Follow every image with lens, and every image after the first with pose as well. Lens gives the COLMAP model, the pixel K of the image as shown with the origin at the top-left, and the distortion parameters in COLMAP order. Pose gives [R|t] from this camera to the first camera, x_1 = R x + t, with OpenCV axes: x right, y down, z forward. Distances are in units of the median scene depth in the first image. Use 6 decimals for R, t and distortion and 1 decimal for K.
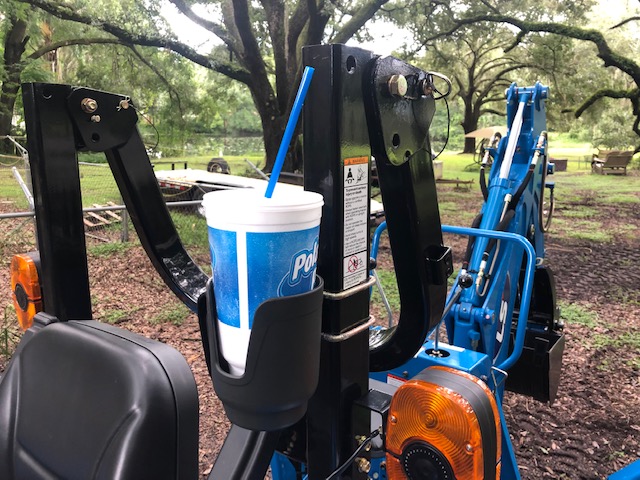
lens RADIAL K [[515.2, 0, 319.0], [0, 515.2, 240.0], [0, 0, 1]] dist [0.007933, 0.000992]
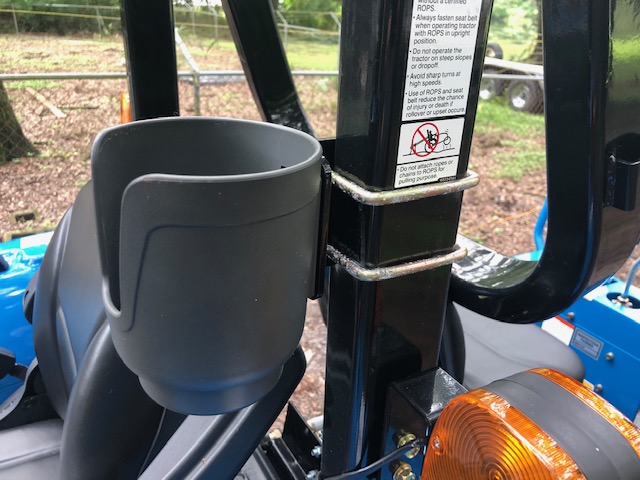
lens RADIAL K [[539.5, 0, 320.2], [0, 539.5, 242.6], [0, 0, 1]] dist [0.061491, 0.004215]
pose [[0.926356, 0.201456, -0.318244, 0.155119], [-0.120644, 0.959126, 0.255974, 0.019374], [0.356803, -0.198729, 0.912797, 0.452601]]
